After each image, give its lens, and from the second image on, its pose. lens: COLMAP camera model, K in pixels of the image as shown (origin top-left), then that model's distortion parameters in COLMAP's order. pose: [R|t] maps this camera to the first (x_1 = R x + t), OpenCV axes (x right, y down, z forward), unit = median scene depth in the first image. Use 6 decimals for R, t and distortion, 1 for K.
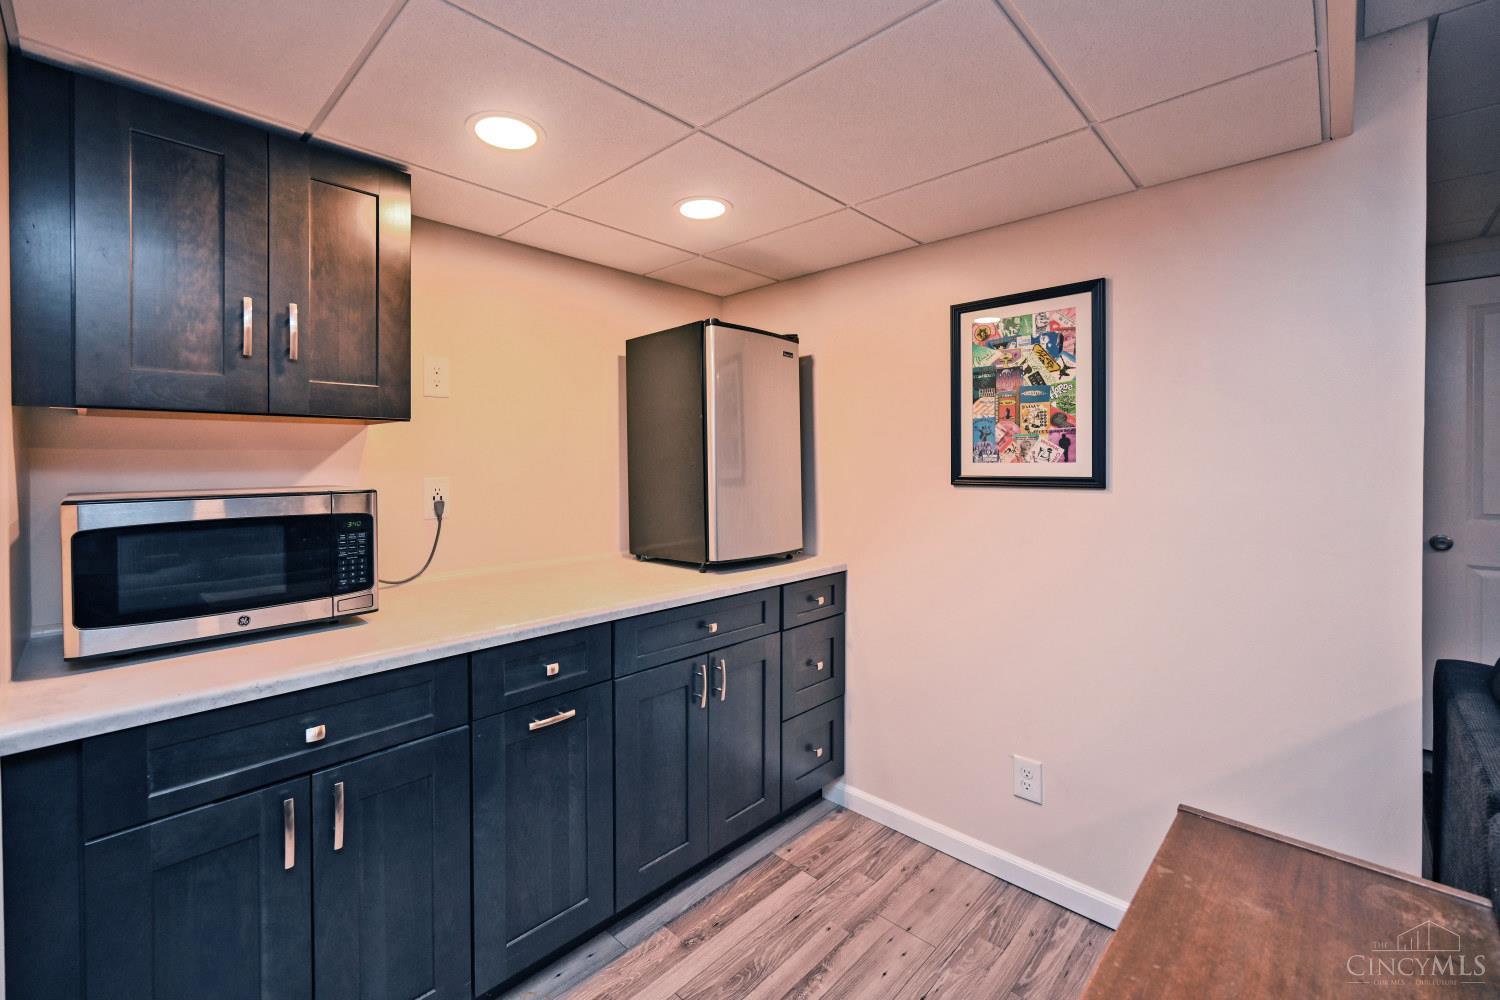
lens RADIAL K [[633.3, 0, 723.7], [0, 633.3, 468.4], [0, 0, 1]] dist [-0.001433, -0.000058]
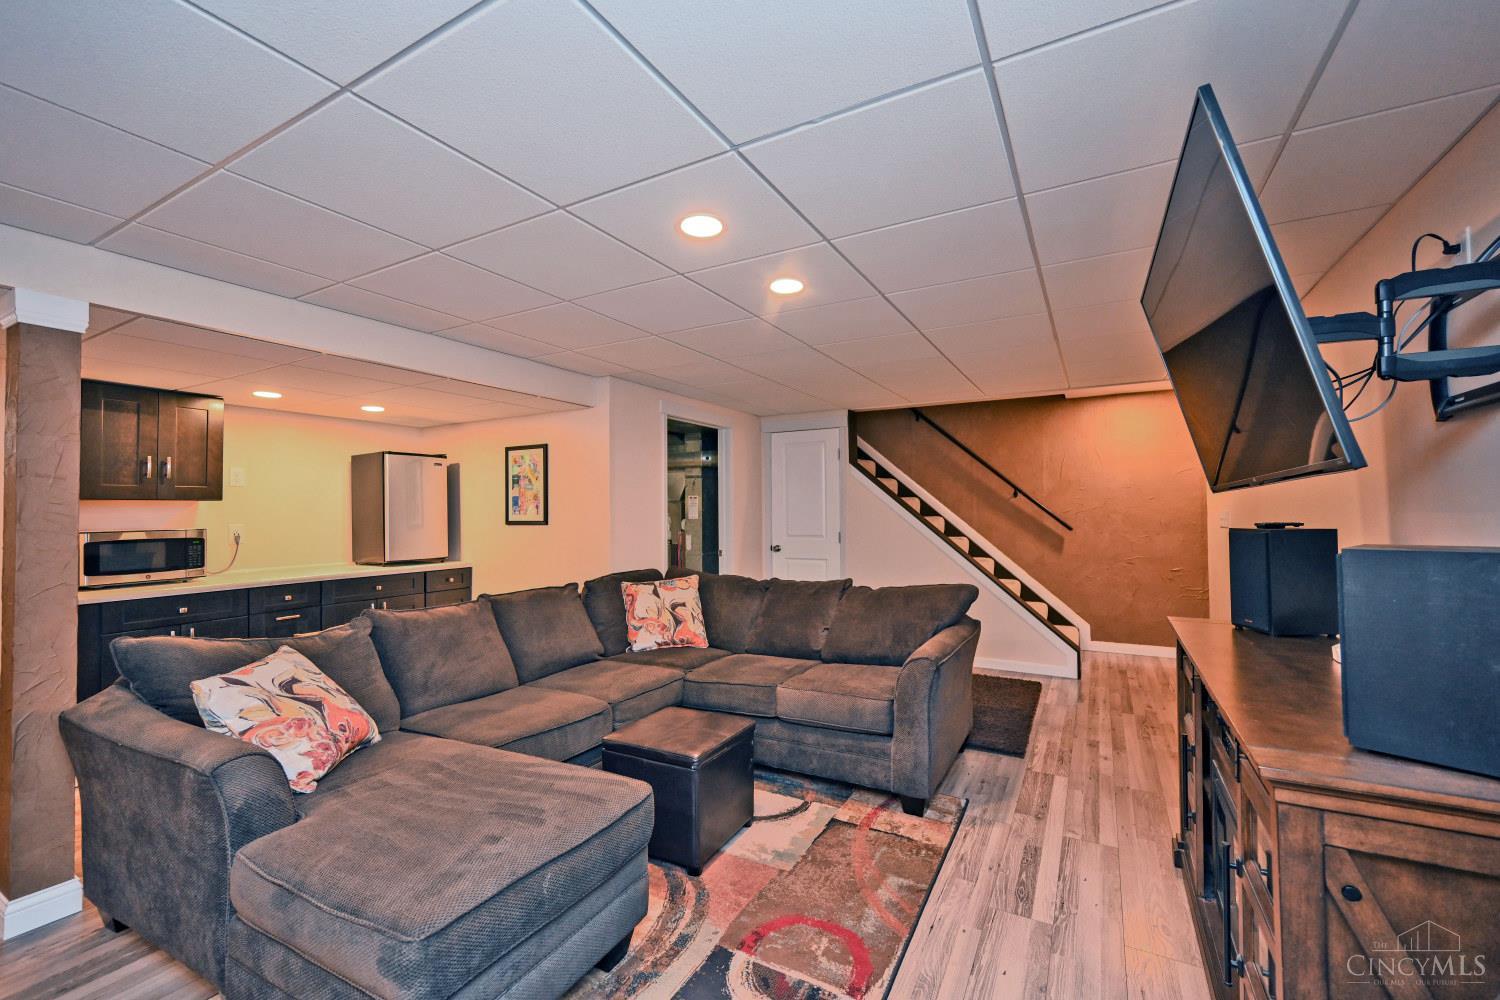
lens RADIAL K [[603.9, 0, 758.2], [0, 603.9, 499.2], [0, 0, 1]] dist [0.001988, -0.000018]
pose [[0.962588, -0.002966, 0.270954, 0.757877], [0.011221, 0.999519, -0.028921, 0.008281], [-0.270738, 0.030879, 0.962158, -1.587101]]
